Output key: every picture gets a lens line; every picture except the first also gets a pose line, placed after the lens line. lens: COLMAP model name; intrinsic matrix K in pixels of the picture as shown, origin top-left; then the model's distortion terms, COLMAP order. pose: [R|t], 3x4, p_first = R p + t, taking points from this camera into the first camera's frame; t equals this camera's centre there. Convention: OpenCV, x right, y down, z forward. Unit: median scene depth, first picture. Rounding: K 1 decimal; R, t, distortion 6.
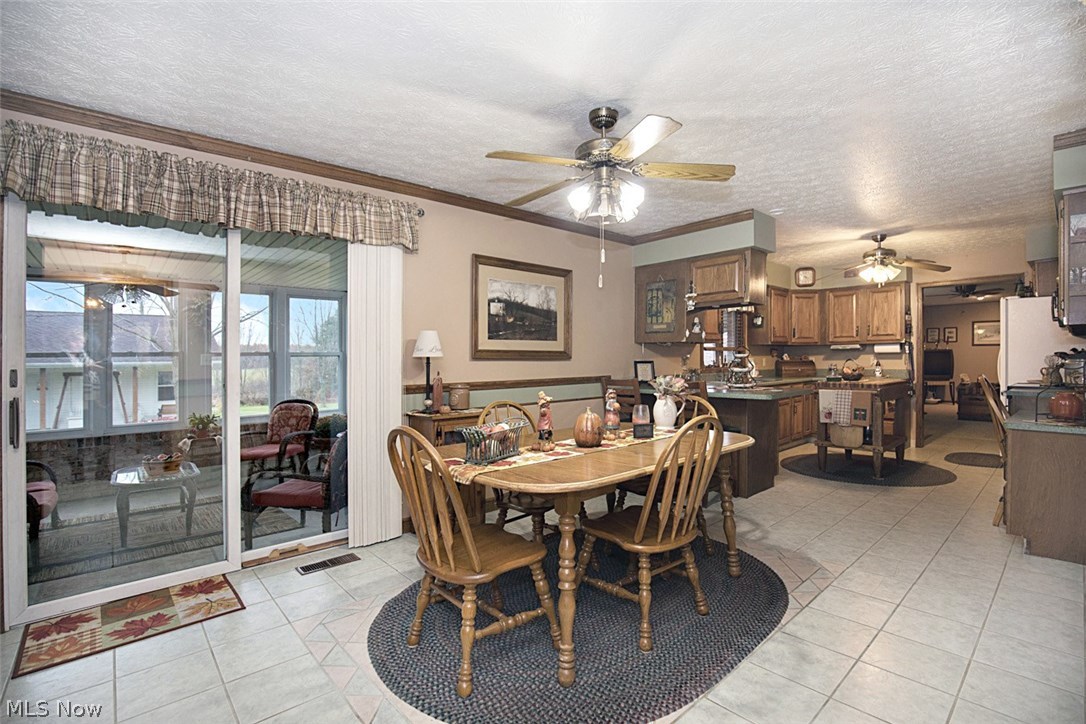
lens RADIAL K [[494.5, 0, 541.0], [0, 494.5, 361.1], [0, 0, 1]] dist [-0.002475, 0.000099]
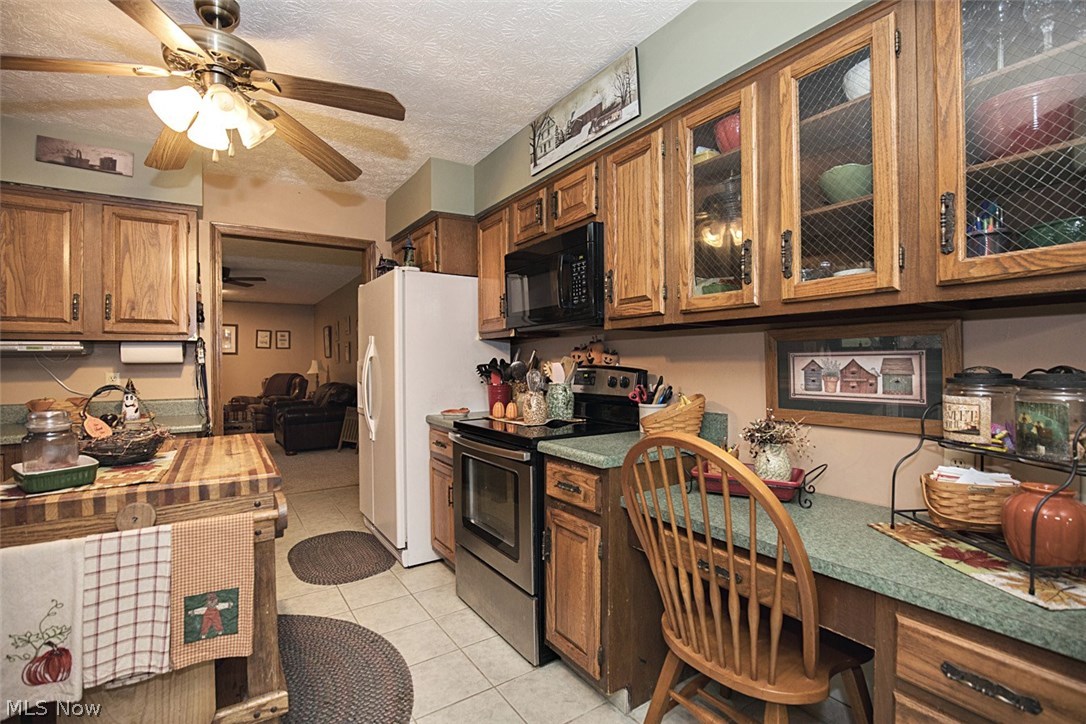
lens RADIAL K [[494.5, 0, 544.8], [0, 494.5, 360.1], [0, 0, 1]] dist [-0.002475, 0.000099]
pose [[0.135691, 0.008436, 0.990715, 0.312079], [0.004182, 0.999950, -0.009088, -0.013592], [-0.990742, 0.005376, 0.135649, 0.592907]]
